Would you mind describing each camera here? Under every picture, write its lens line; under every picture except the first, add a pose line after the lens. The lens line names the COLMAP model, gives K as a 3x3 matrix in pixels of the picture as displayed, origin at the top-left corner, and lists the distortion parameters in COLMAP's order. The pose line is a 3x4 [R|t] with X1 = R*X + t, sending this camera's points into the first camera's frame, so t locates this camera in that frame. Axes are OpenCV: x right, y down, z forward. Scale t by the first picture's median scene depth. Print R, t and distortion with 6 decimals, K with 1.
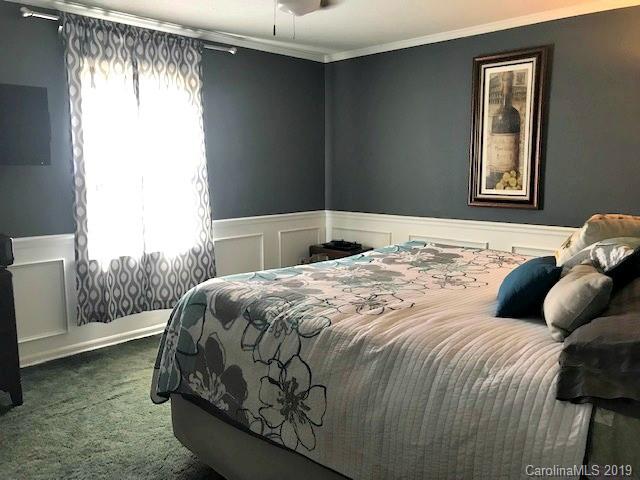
lens RADIAL K [[532.1, 0, 318.7], [0, 532.1, 238.9], [0, 0, 1]] dist [0.031738, -0.007800]
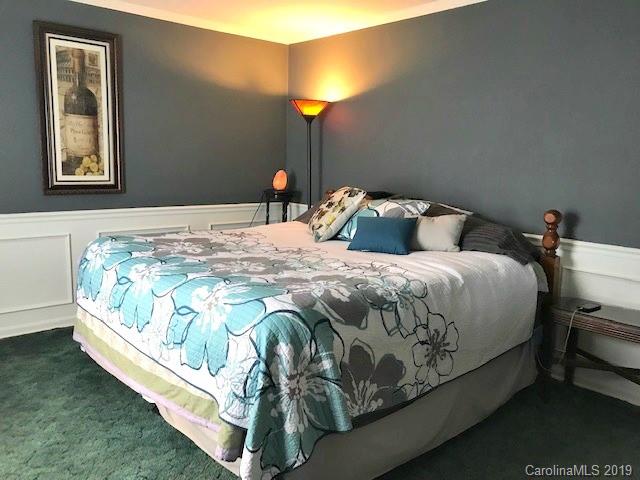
lens RADIAL K [[532.1, 0, 318.7], [0, 532.1, 239.3], [0, 0, 1]] dist [0.031738, -0.007800]
pose [[0.097550, -0.151582, 0.983619, -0.577271], [0.114371, 0.983493, 0.140220, -0.068044], [-0.988637, 0.098819, 0.113276, 0.508862]]
